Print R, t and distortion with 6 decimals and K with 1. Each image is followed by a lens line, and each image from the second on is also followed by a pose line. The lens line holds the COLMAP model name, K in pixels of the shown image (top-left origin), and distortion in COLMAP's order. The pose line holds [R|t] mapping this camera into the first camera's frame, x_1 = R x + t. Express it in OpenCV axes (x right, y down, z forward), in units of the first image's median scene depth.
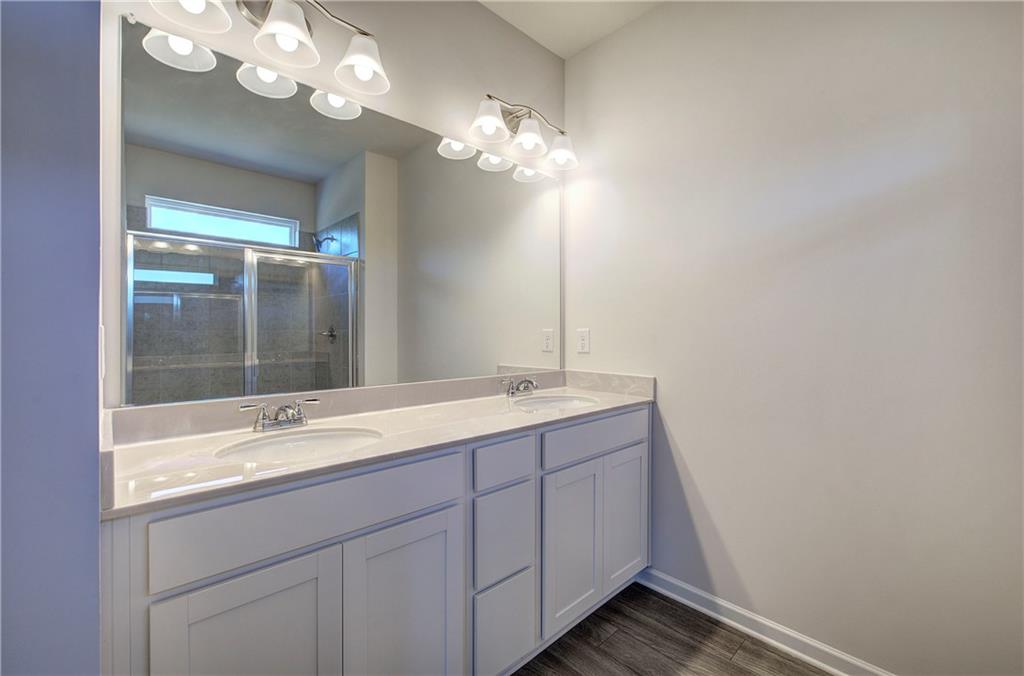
lens RADIAL K [[432.0, 0, 513.6], [0, 432.0, 336.7], [0, 0, 1]] dist [-0.001660, 0.001232]
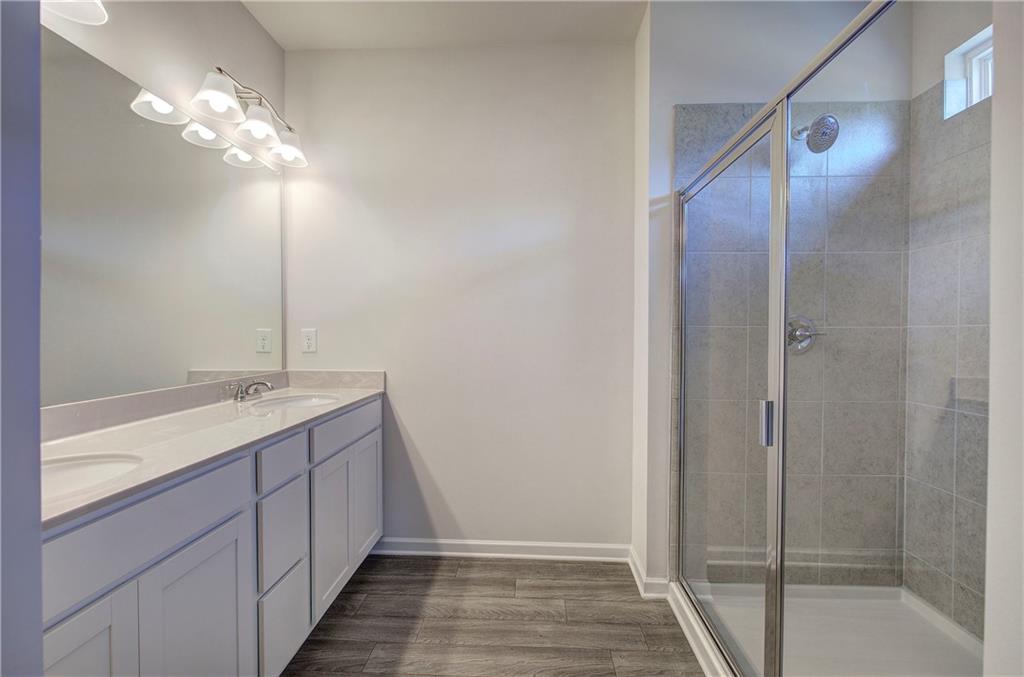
lens RADIAL K [[432.0, 0, 518.3], [0, 432.0, 337.6], [0, 0, 1]] dist [-0.001660, 0.001232]
pose [[0.715085, -0.008211, 0.698989, -0.232334], [0.004992, 0.999965, 0.006639, -0.001109], [-0.699020, -0.001258, 0.715101, -0.075671]]
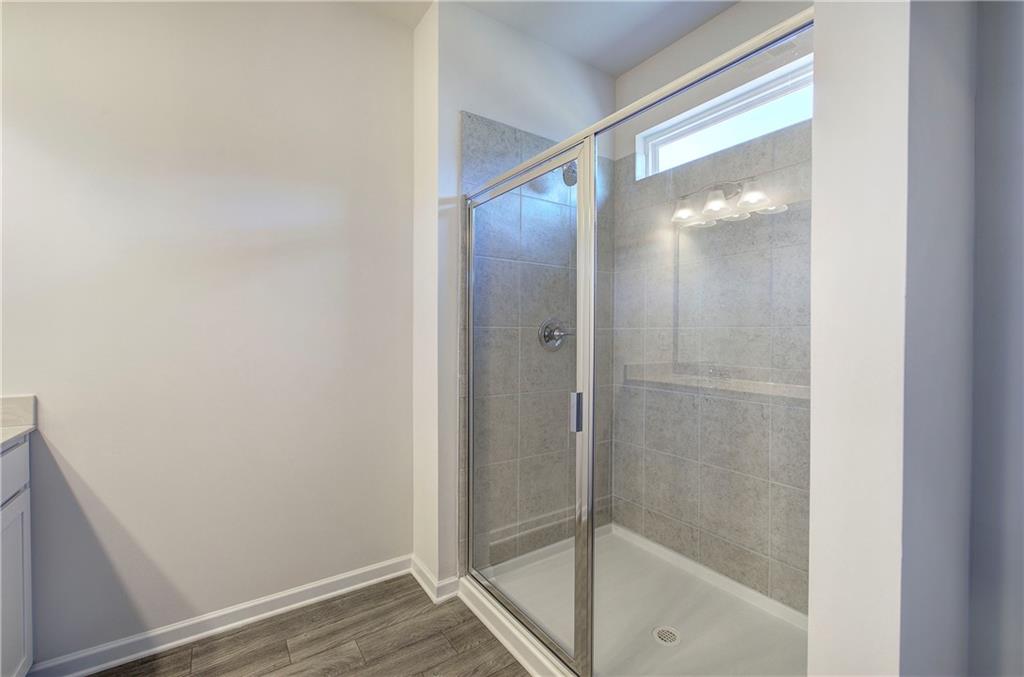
lens RADIAL K [[432.0, 0, 513.1], [0, 432.0, 336.9], [0, 0, 1]] dist [-0.001660, 0.001232]
pose [[0.151500, -0.010898, 0.988397, -0.267984], [0.006716, 0.999927, 0.009996, -0.004549], [-0.988435, 0.005123, 0.151562, 0.115401]]
